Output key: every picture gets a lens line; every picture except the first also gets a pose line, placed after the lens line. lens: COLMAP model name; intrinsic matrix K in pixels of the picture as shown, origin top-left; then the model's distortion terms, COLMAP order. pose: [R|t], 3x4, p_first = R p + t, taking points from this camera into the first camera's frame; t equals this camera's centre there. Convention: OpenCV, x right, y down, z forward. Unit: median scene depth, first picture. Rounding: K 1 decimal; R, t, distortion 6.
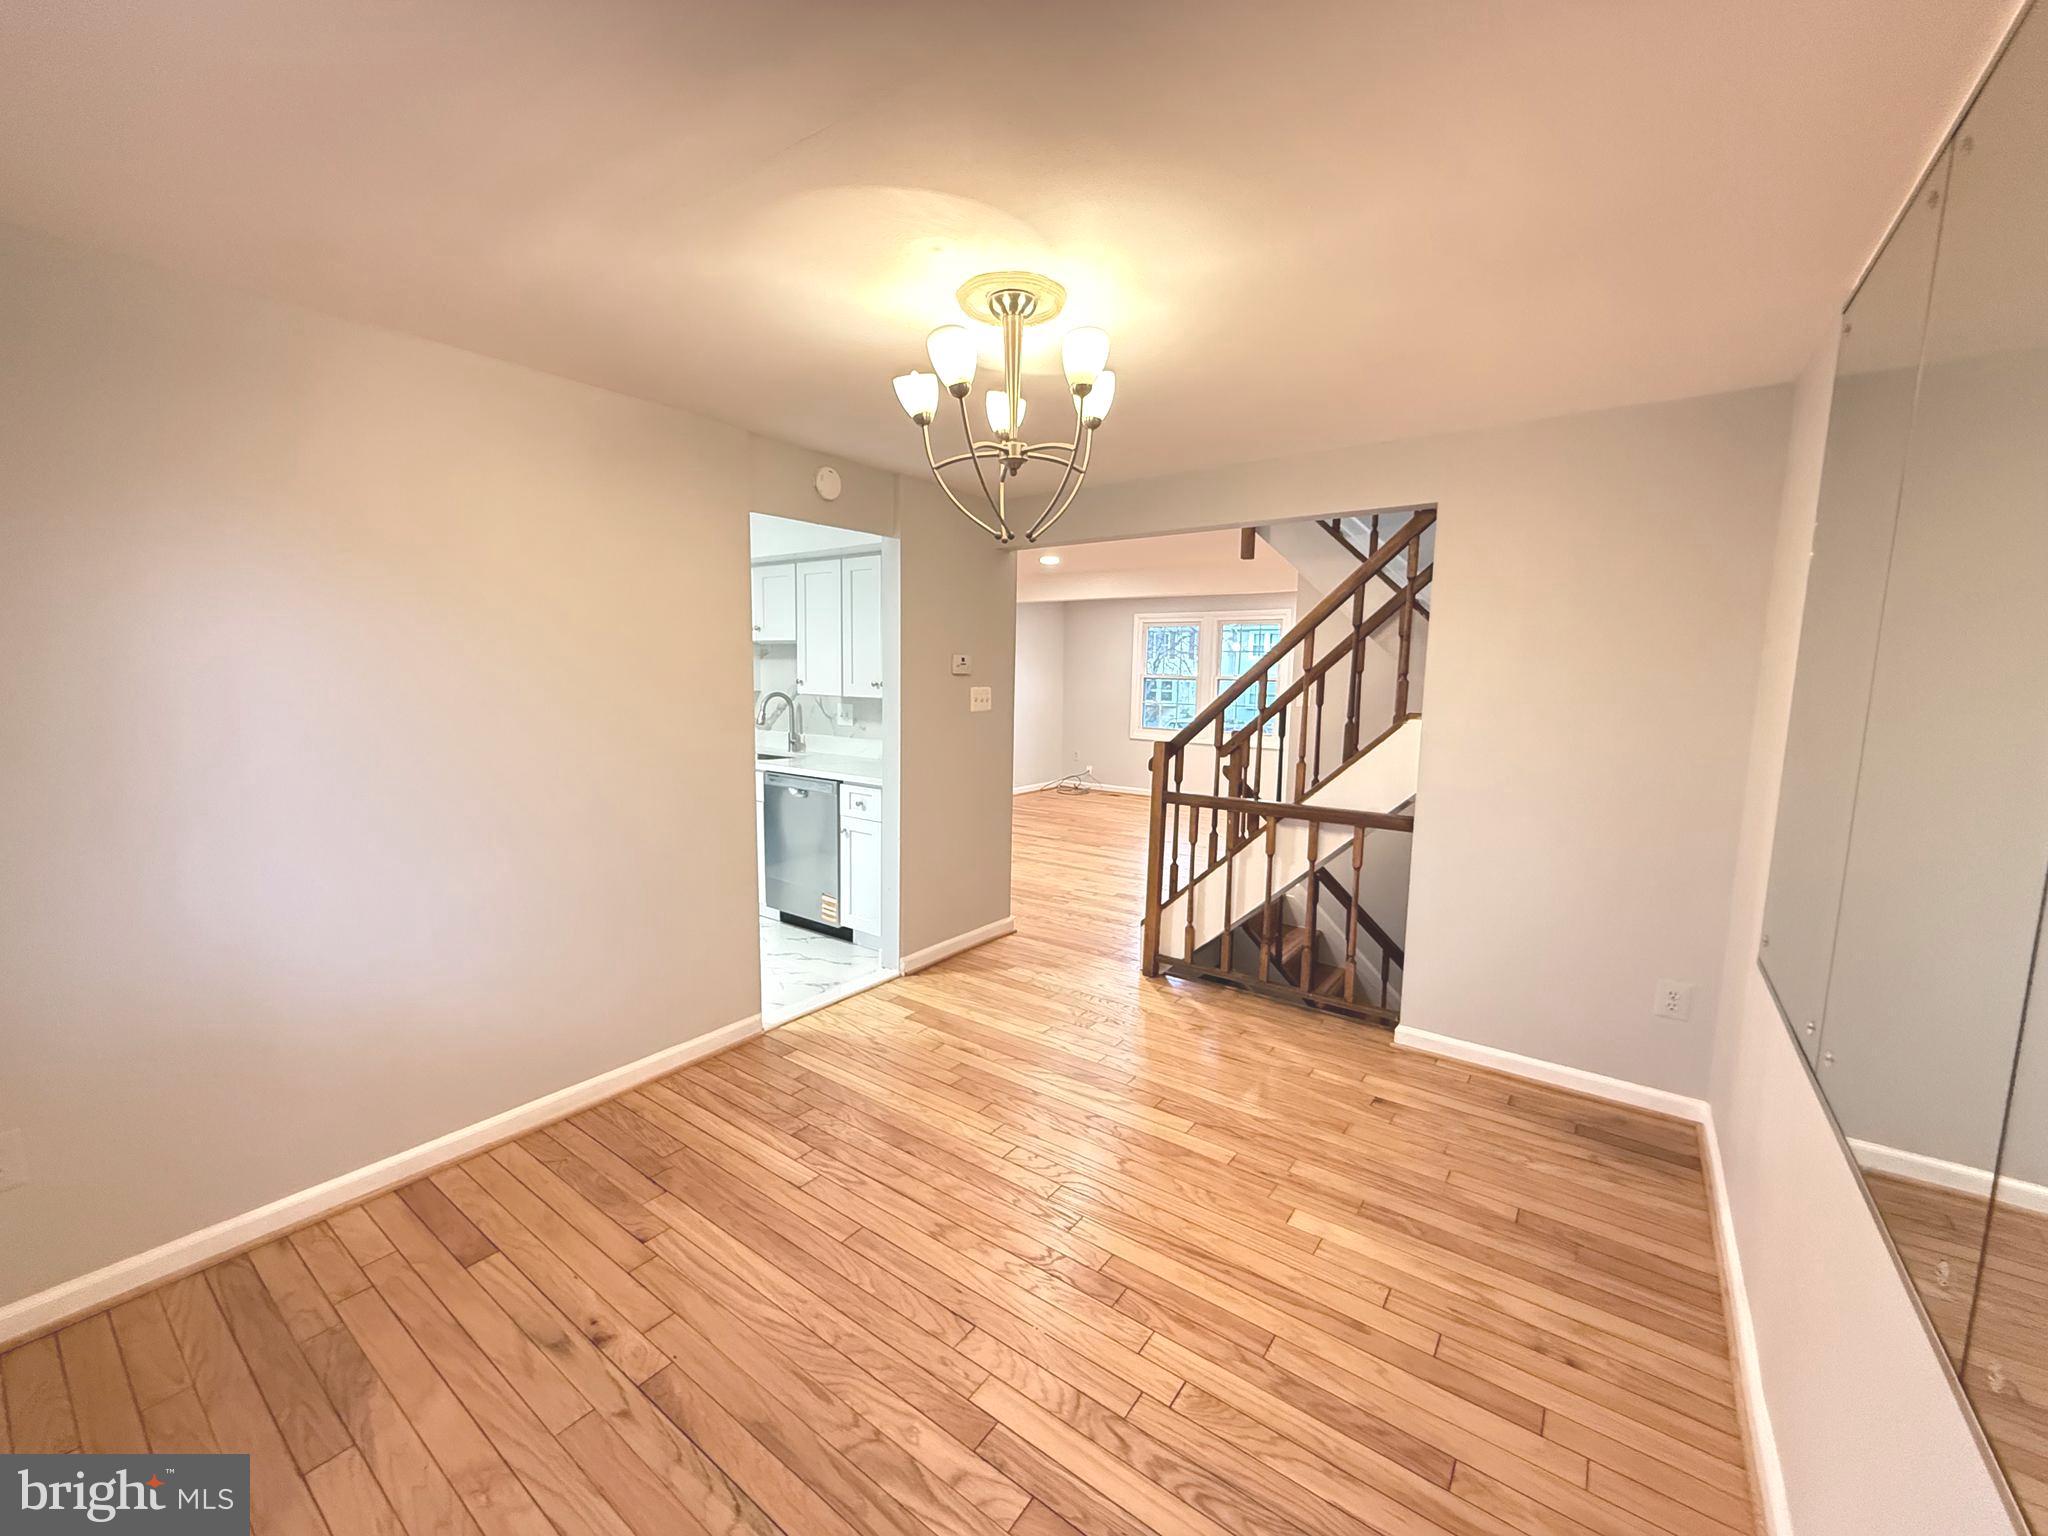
lens RADIAL K [[814.0, 0, 1023.6], [0, 814.0, 769.2], [0, 0, 1]] dist [-0.004248, 0.000079]
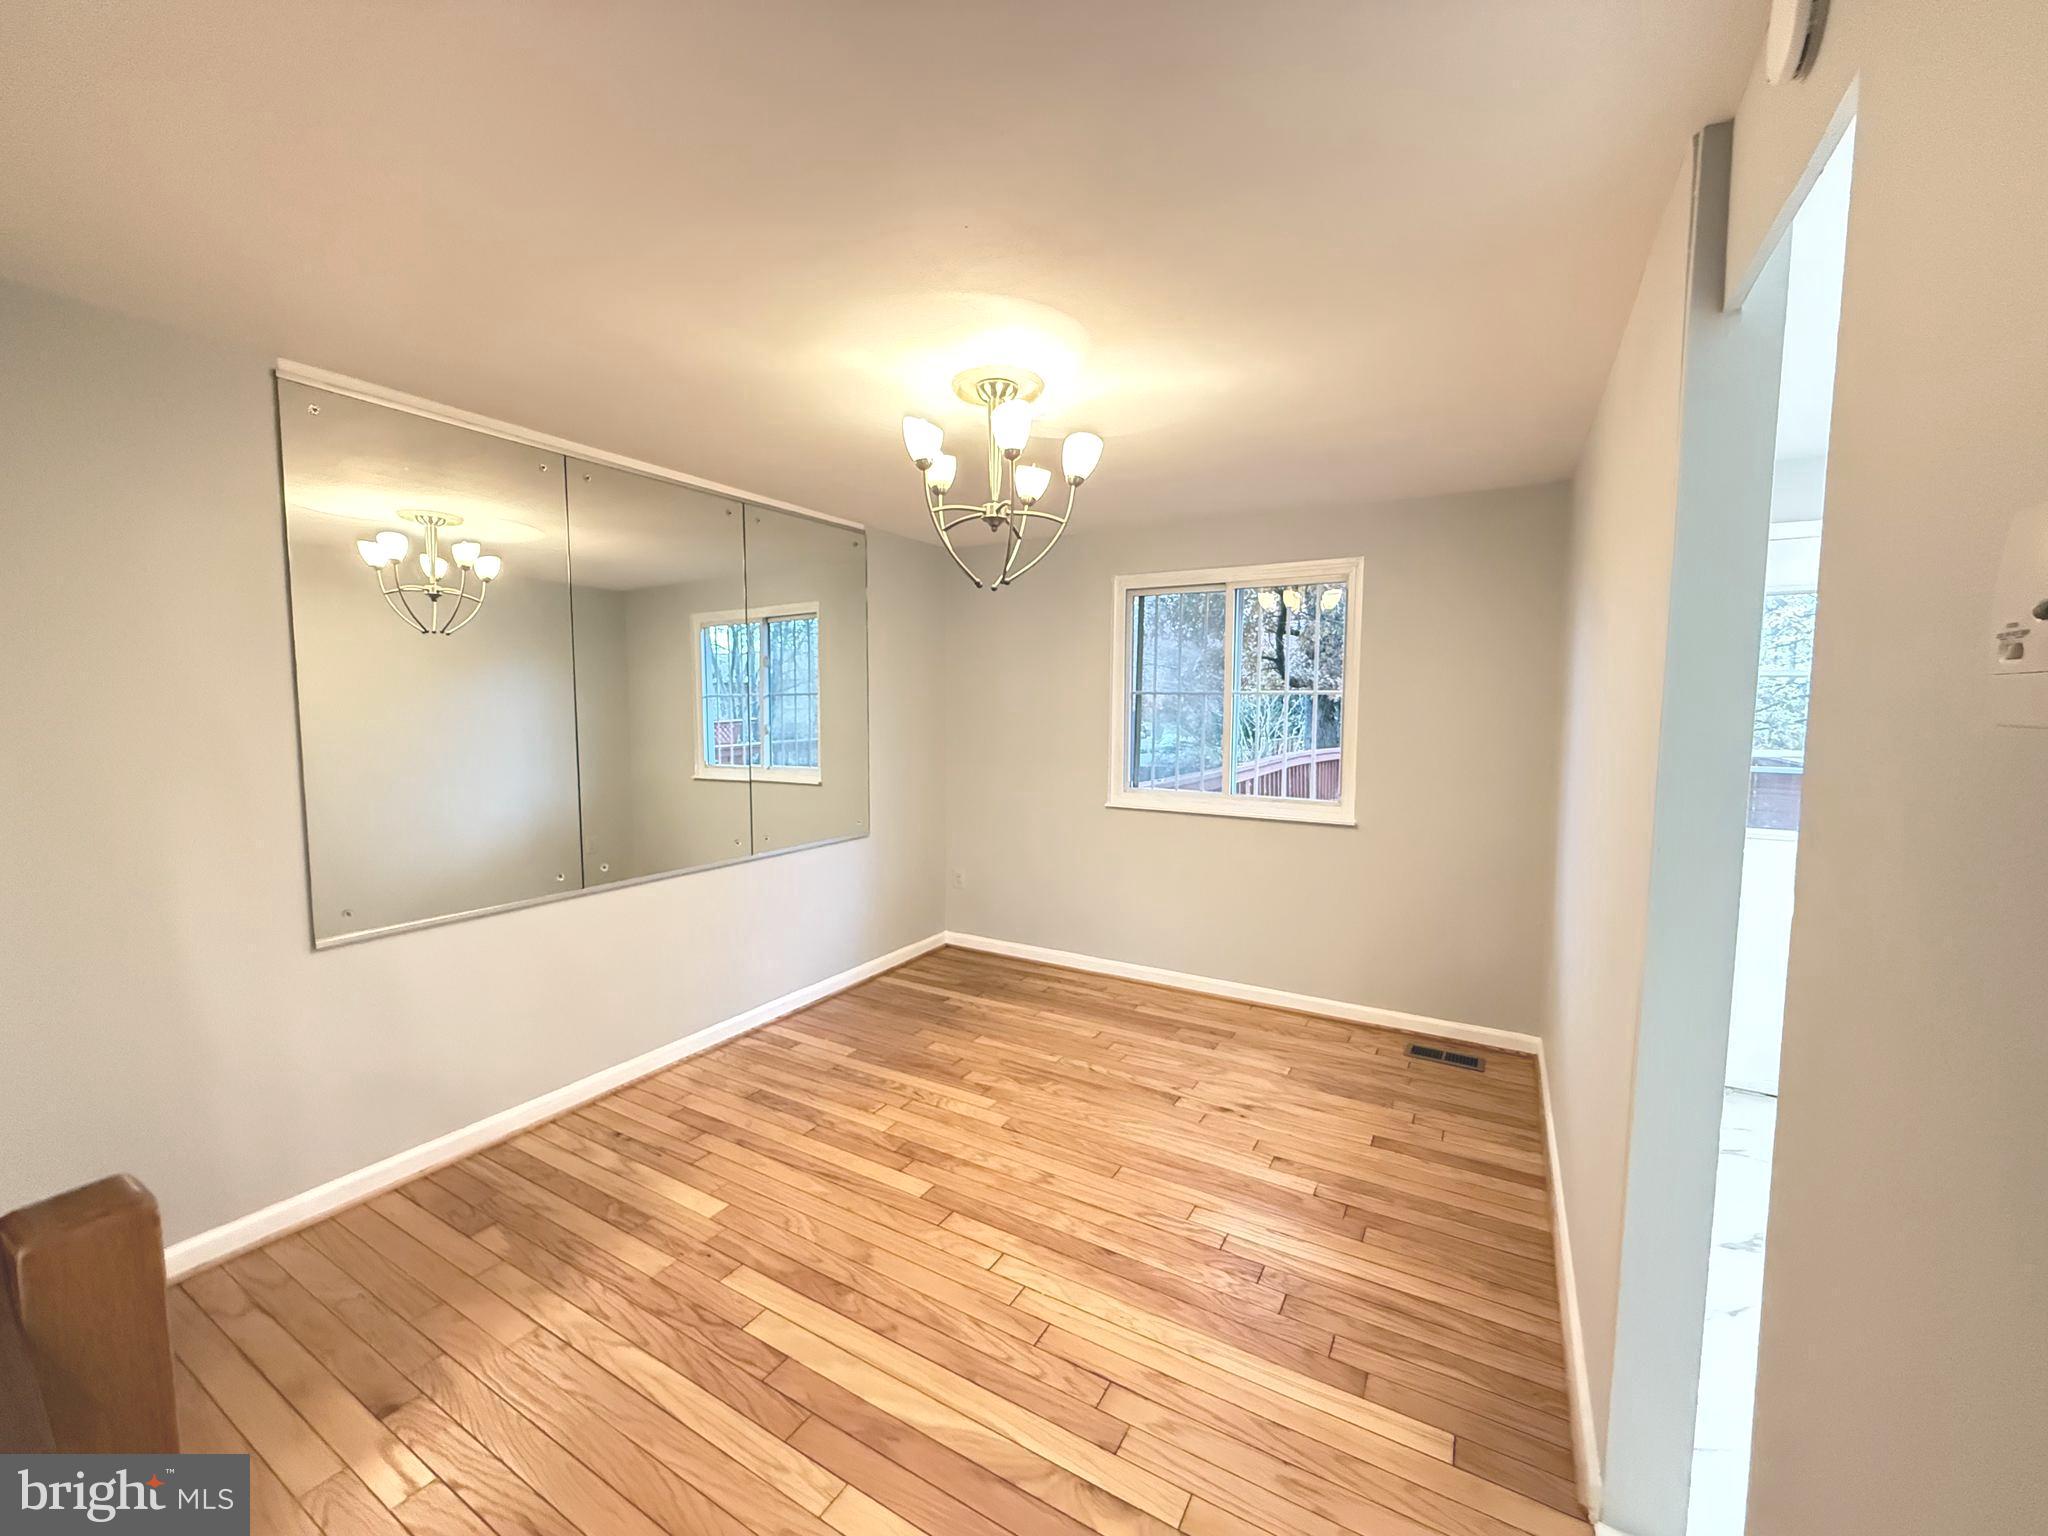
lens RADIAL K [[814.0, 0, 1021.8], [0, 814.0, 769.6], [0, 0, 1]] dist [-0.004248, 0.000079]
pose [[-0.994420, -0.012374, -0.104767, 0.063532], [-0.032488, 0.980751, 0.192539, -0.242393], [0.100368, 0.194868, -0.975681, 2.116422]]
